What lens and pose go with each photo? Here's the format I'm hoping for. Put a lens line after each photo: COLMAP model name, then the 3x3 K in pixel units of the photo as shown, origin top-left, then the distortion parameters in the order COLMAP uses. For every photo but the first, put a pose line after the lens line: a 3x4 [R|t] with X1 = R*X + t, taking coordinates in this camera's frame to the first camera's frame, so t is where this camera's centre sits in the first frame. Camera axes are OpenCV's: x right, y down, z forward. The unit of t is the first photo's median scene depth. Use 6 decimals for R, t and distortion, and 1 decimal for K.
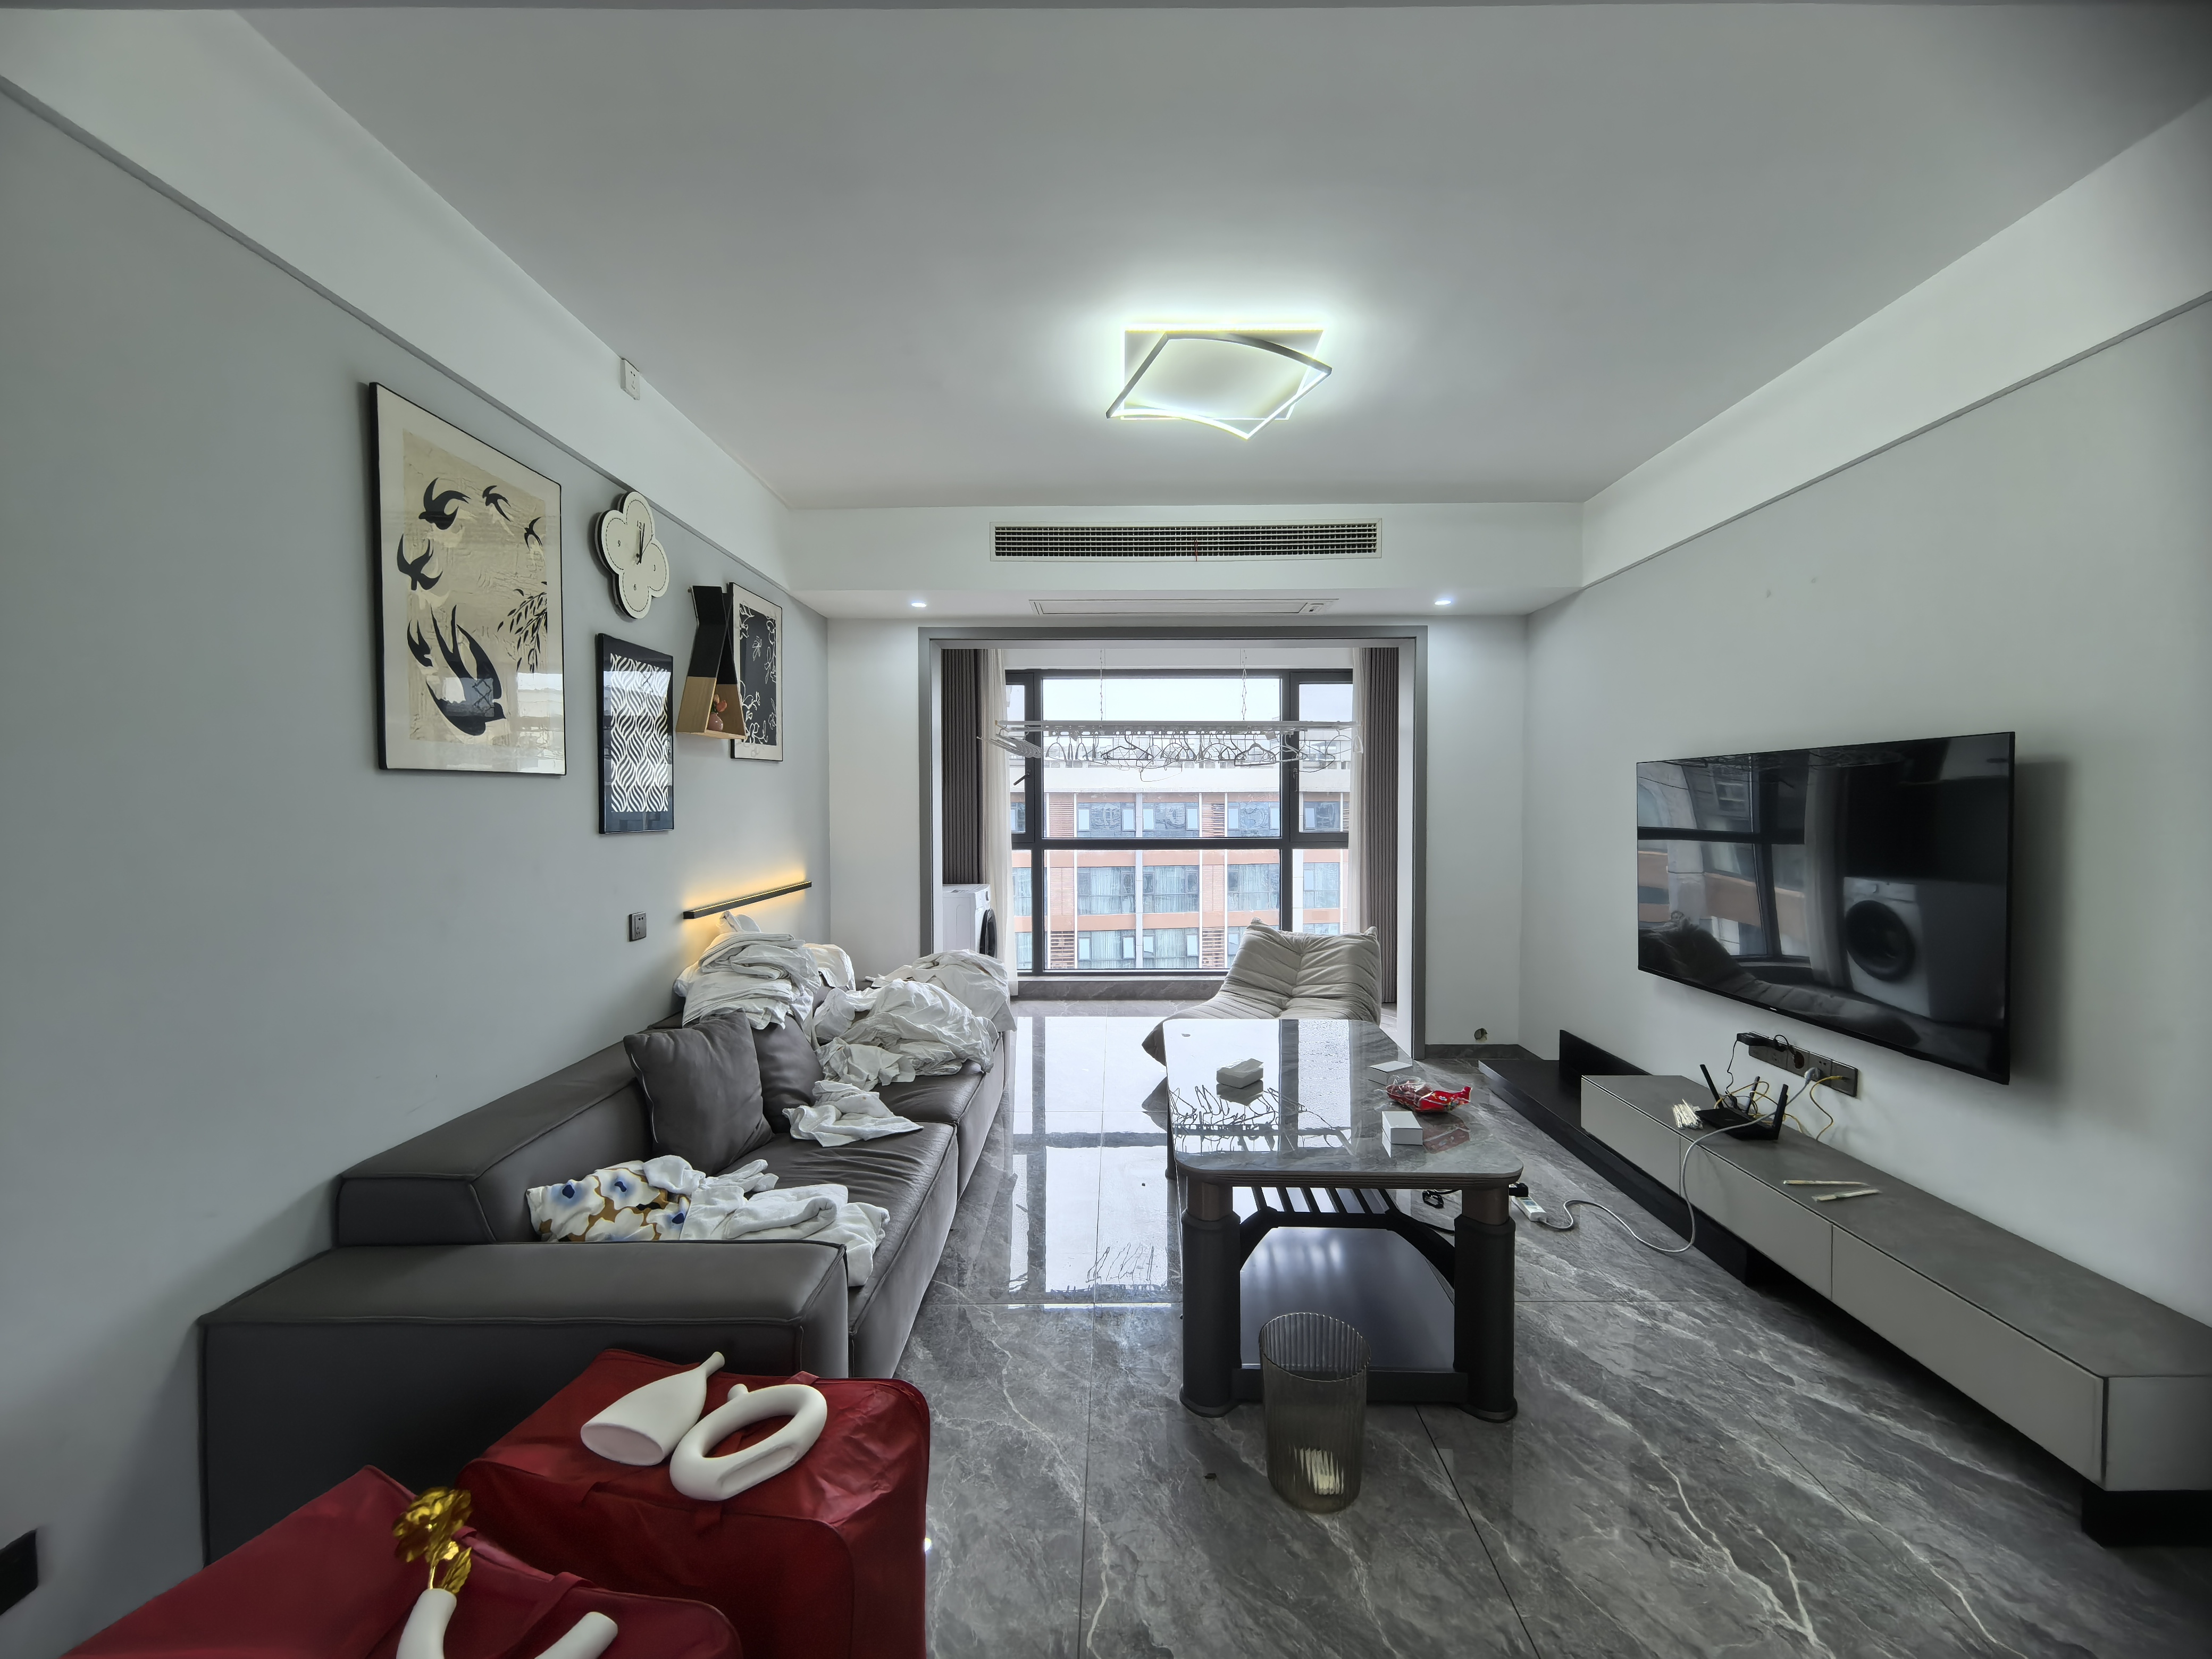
lens RADIAL K [[865.7, 0, 1106.0], [0, 865.7, 829.5], [0, 0, 1]] dist [-0.000216, 0.000002]
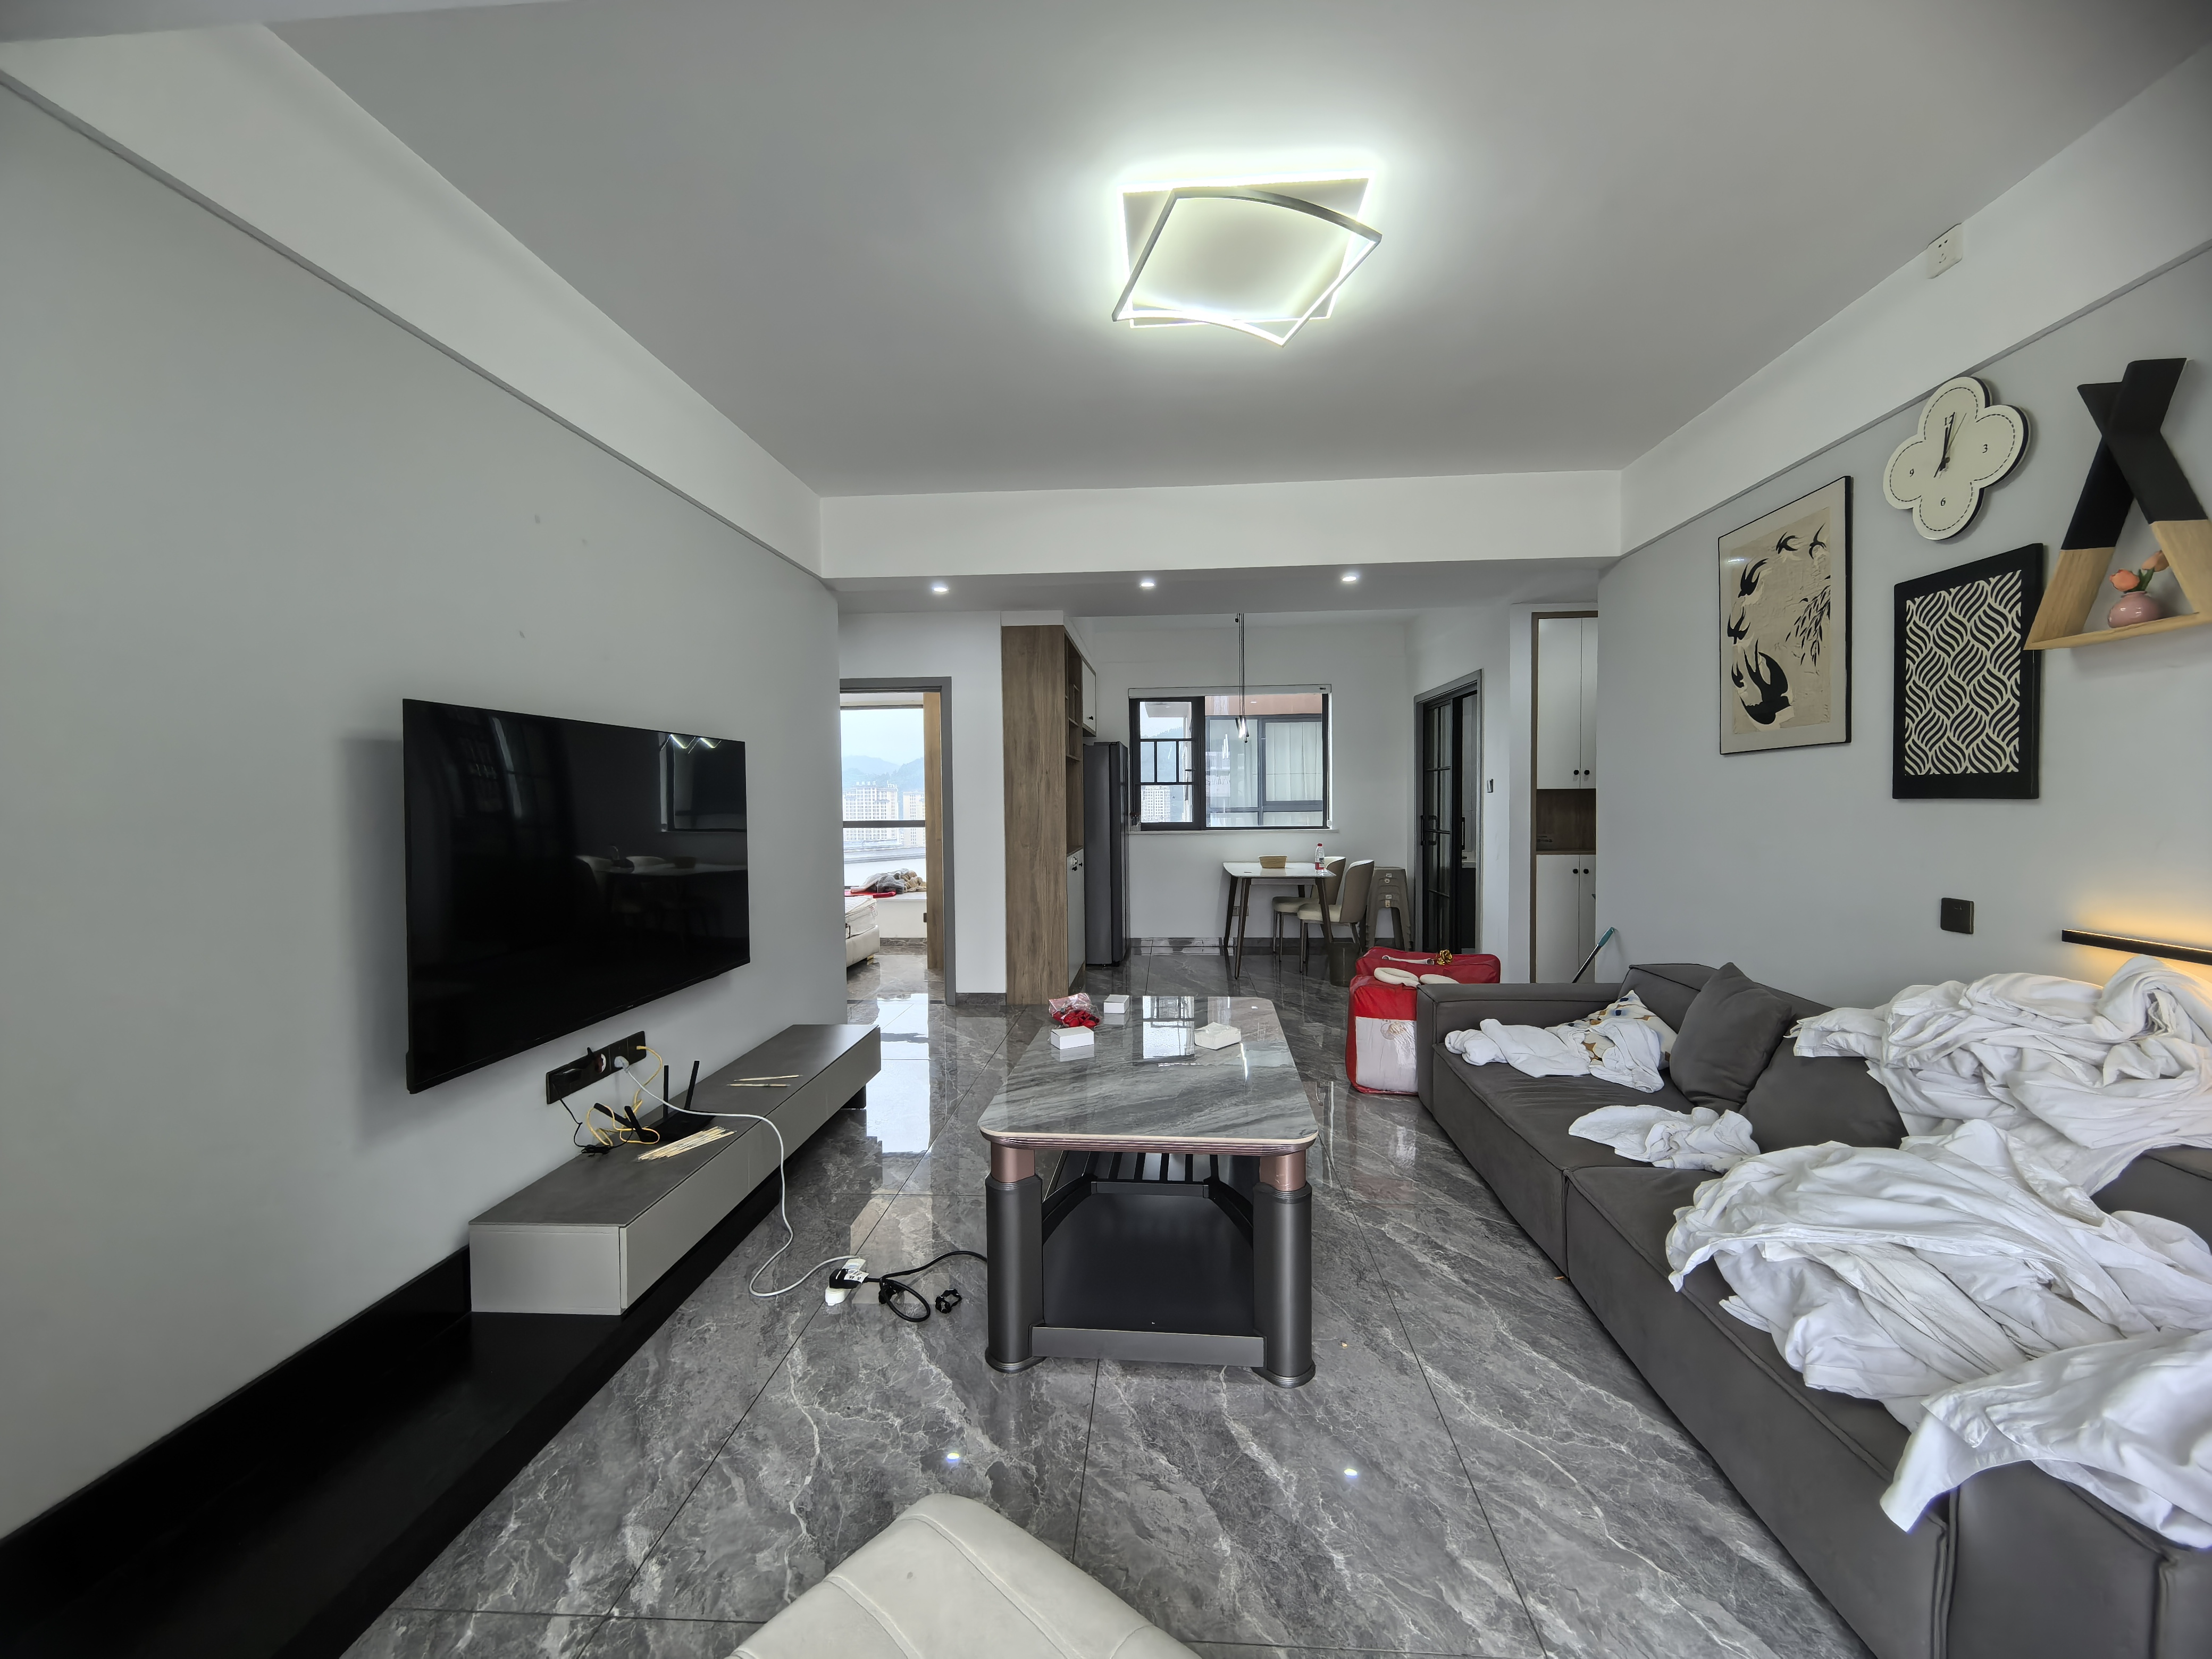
lens RADIAL K [[865.7, 0, 1106.0], [0, 865.7, 829.5], [0, 0, 1]] dist [-0.000216, 0.000002]
pose [[-0.998272, 0.010299, 0.057852, 0.256394], [0.014037, 0.997813, 0.064588, -0.039922], [-0.057060, 0.065289, -0.996234, 2.310213]]
